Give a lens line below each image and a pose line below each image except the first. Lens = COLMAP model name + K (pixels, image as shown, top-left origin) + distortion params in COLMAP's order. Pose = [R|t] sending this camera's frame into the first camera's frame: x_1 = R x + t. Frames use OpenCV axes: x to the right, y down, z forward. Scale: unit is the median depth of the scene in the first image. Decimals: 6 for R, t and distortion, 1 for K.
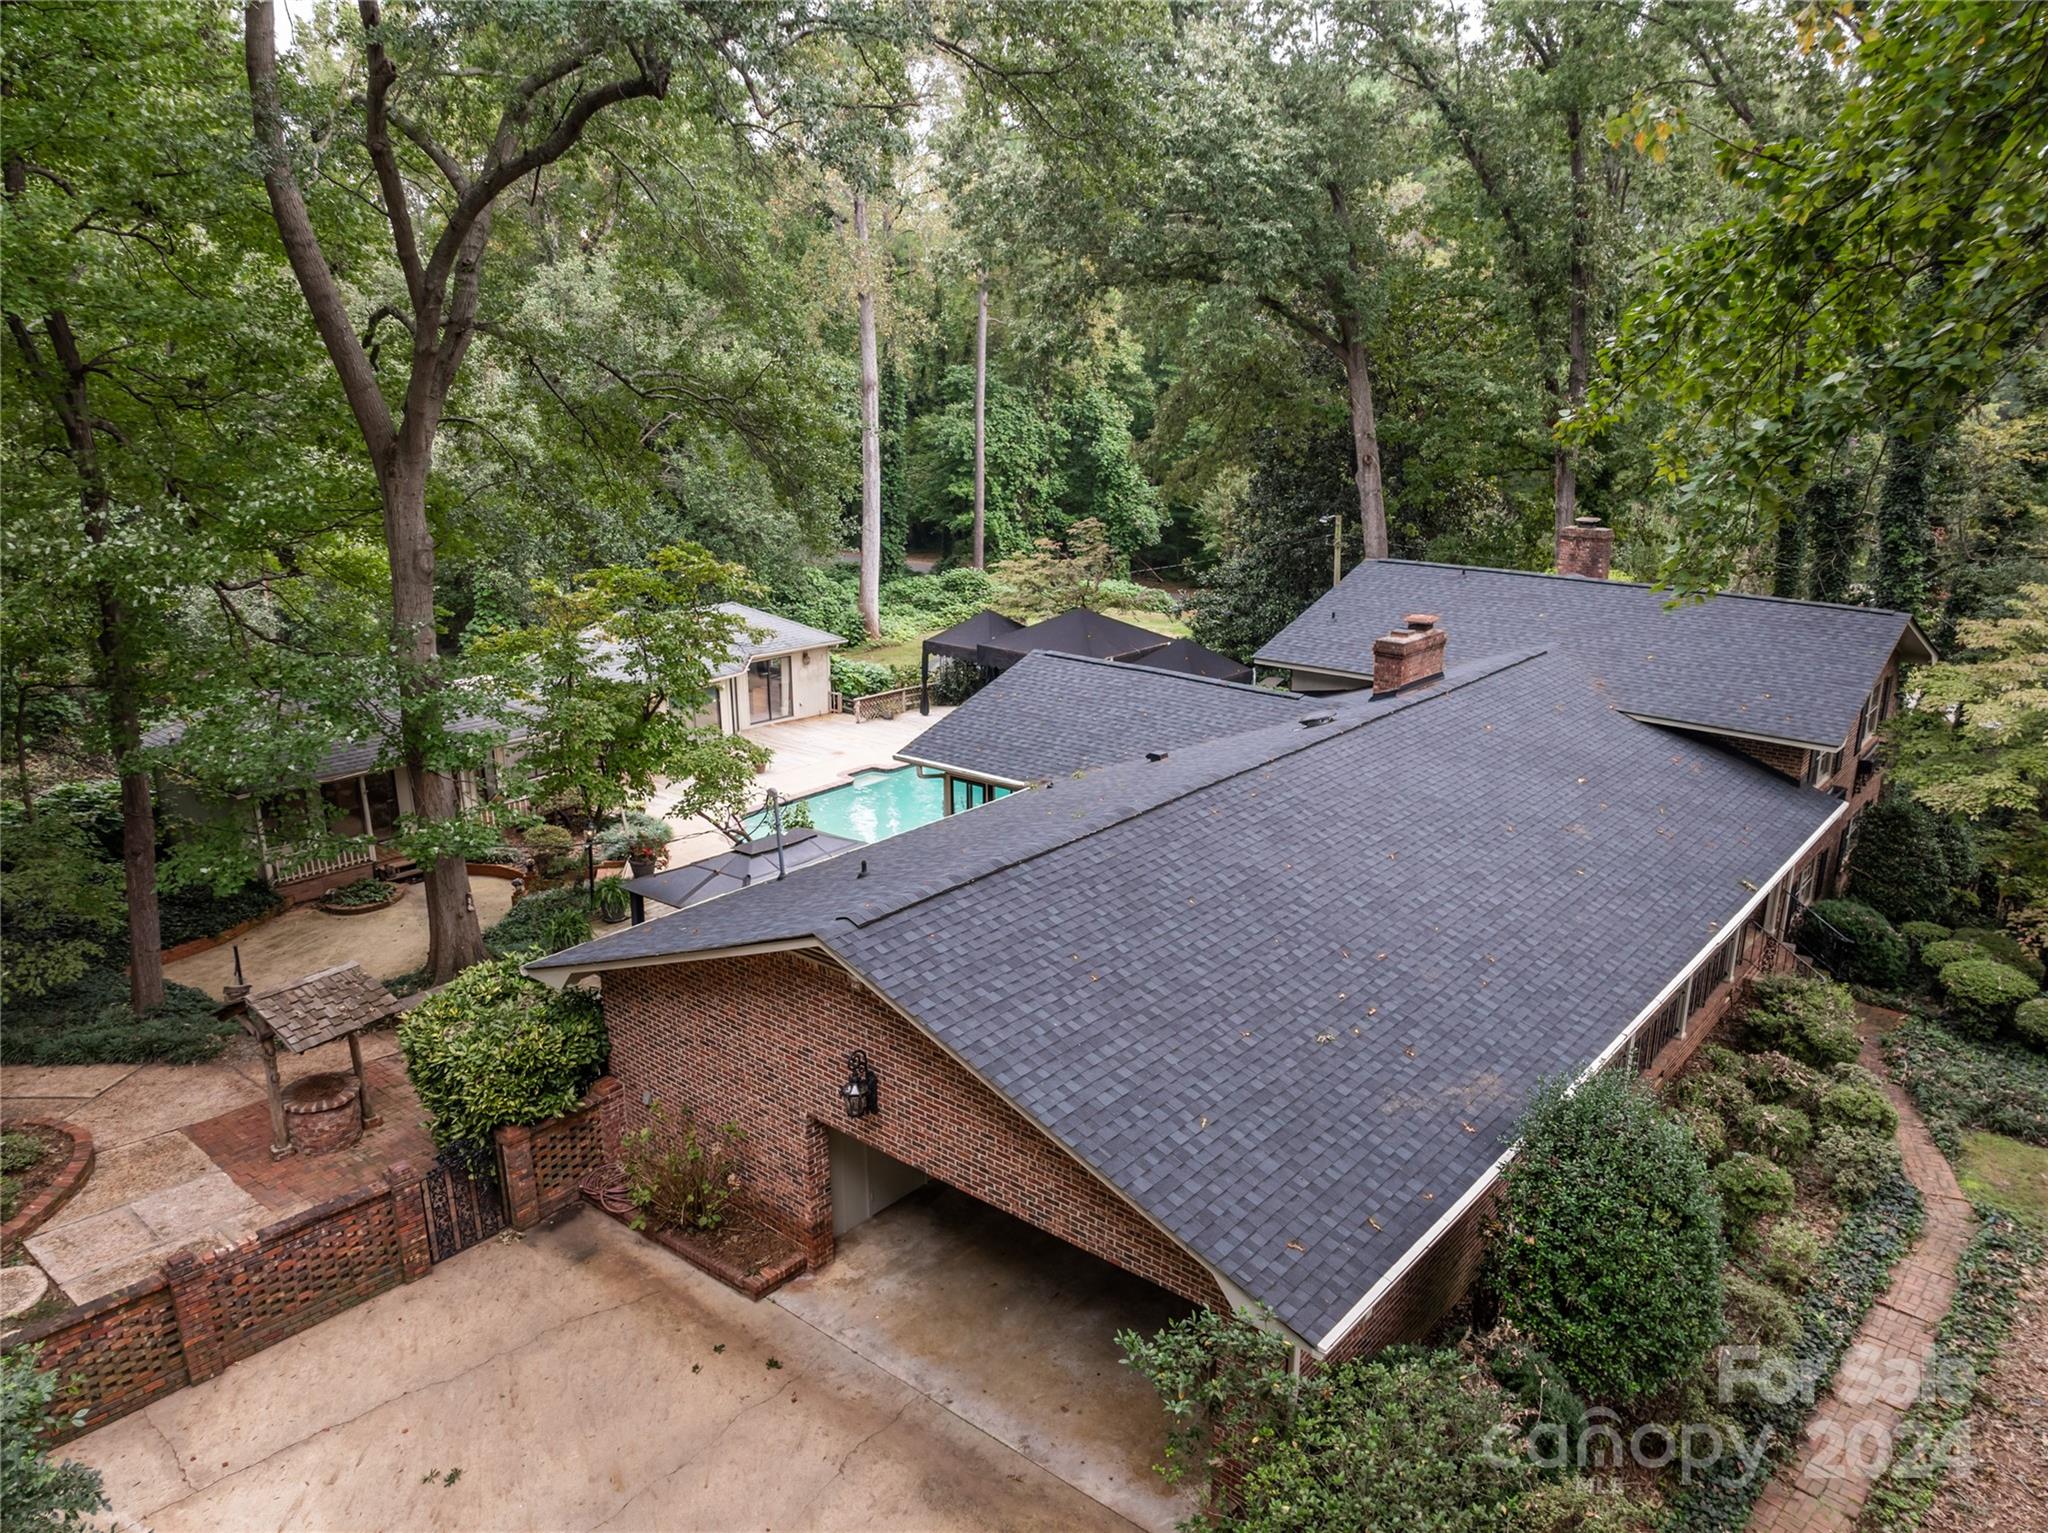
lens RADIAL K [[1449.2, 0, 1025.7], [0, 1449.2, 764.3], [0, 0, 1]] dist [-0.027290, 0.003946]
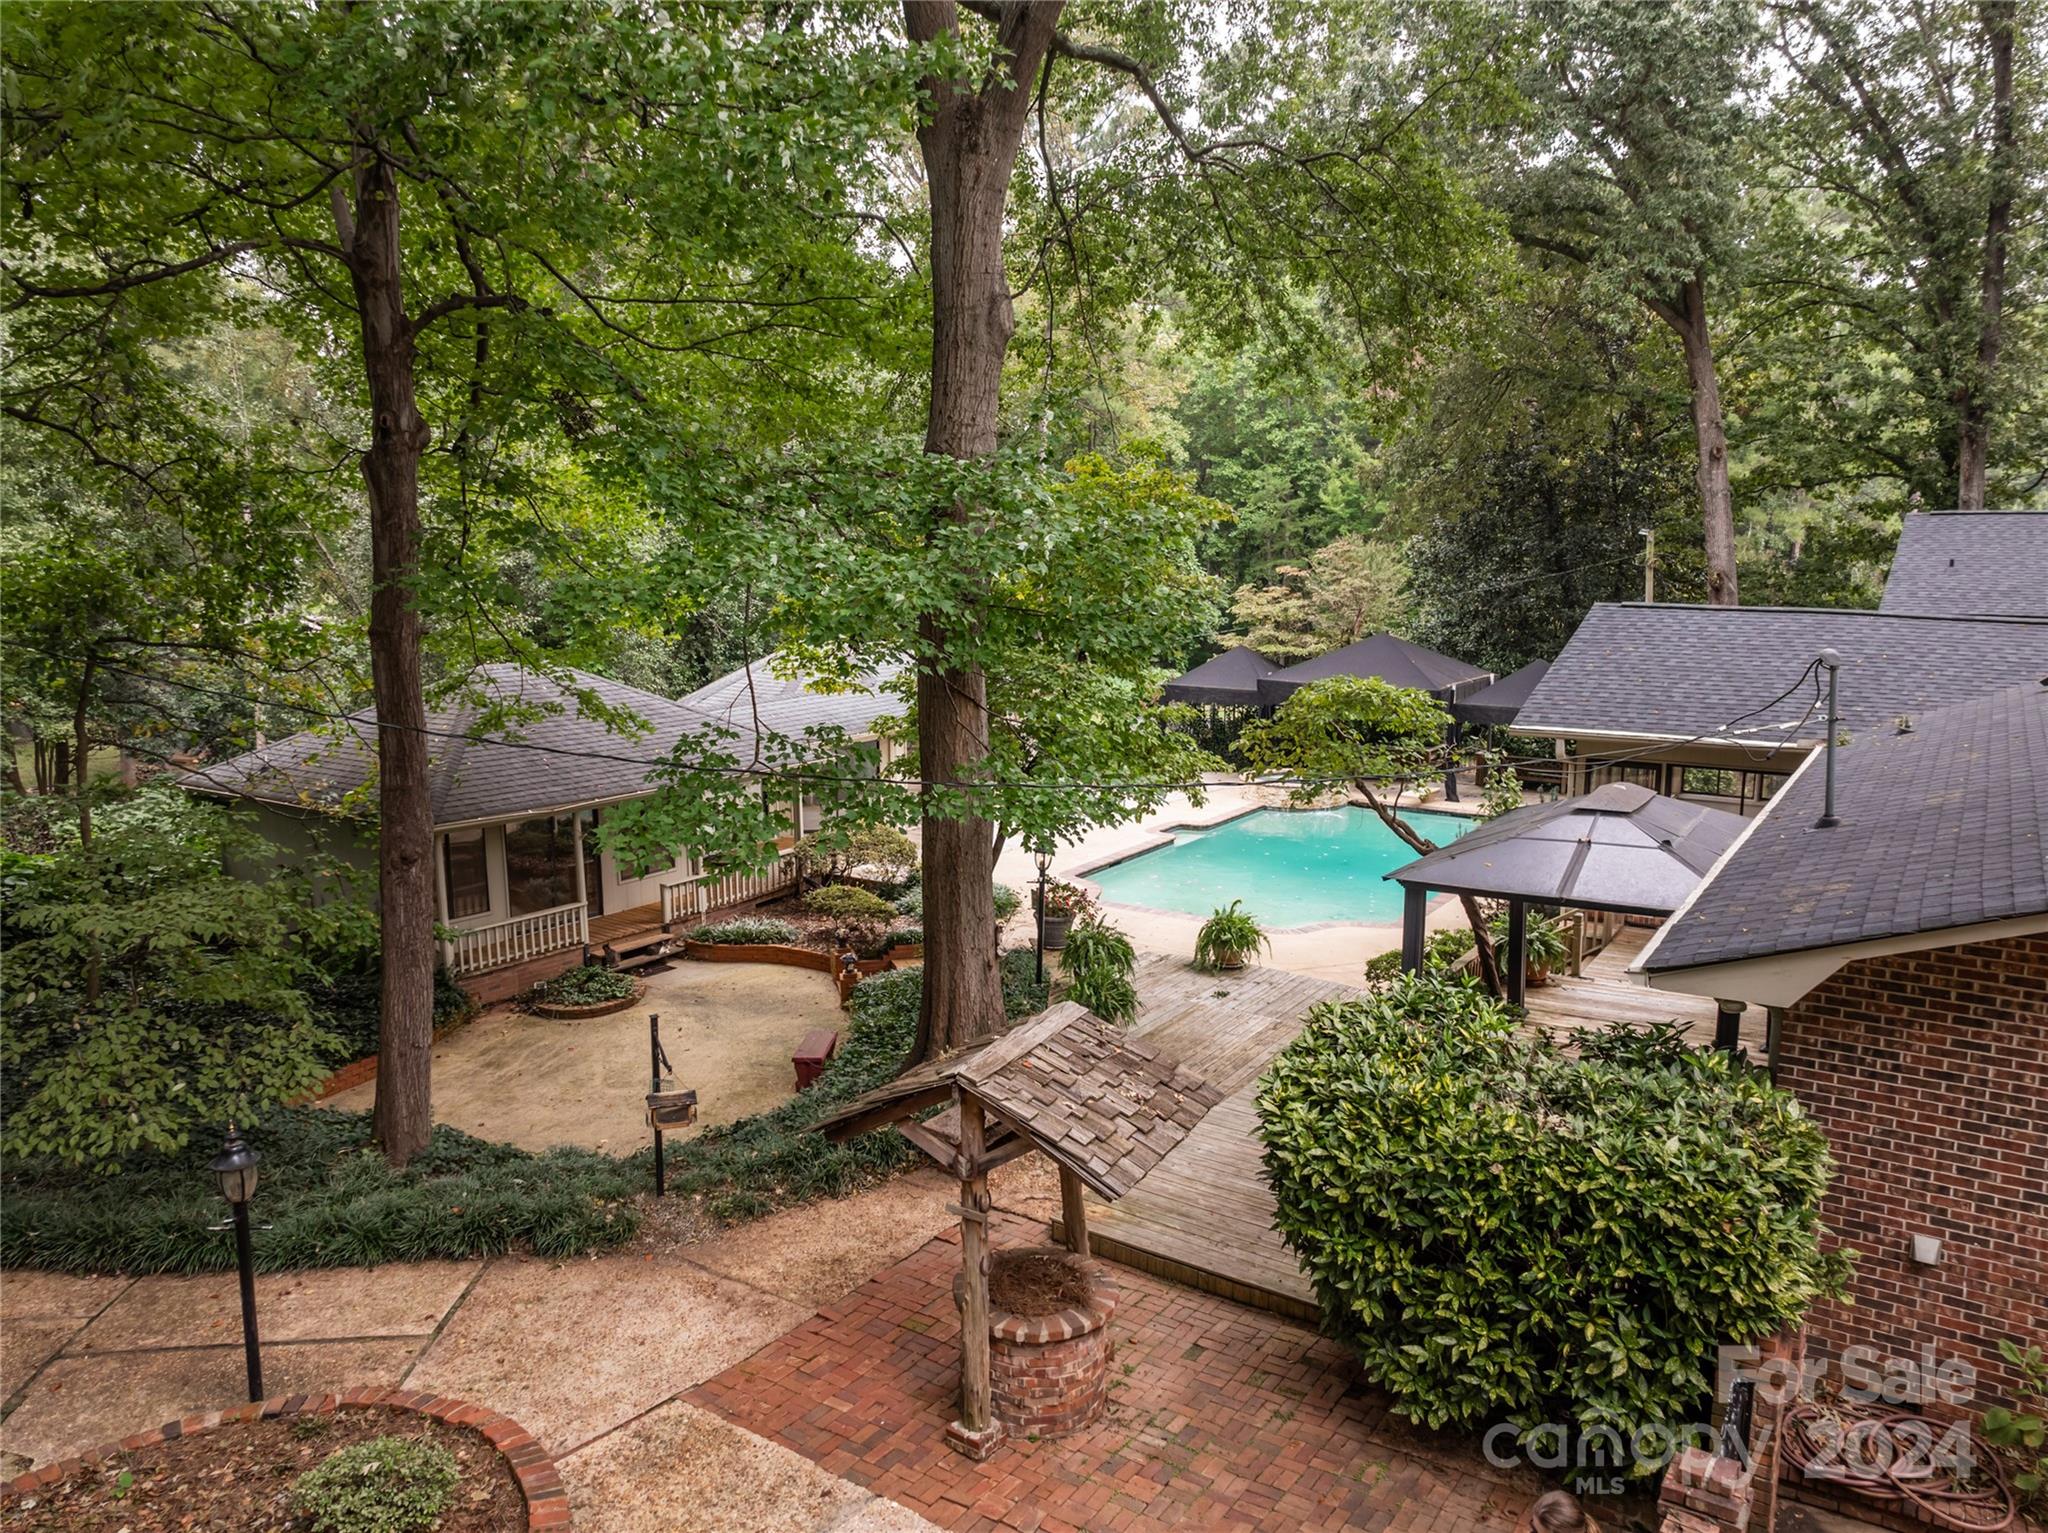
lens RADIAL K [[1449.2, 0, 1023.1], [0, 1449.2, 763.5], [0, 0, 1]] dist [-0.027290, 0.003946]
pose [[0.994799, -0.016188, 0.100561, -0.479016], [0.027959, 0.992765, -0.116777, 0.103111], [-0.097943, 0.118981, 0.988054, 0.473228]]
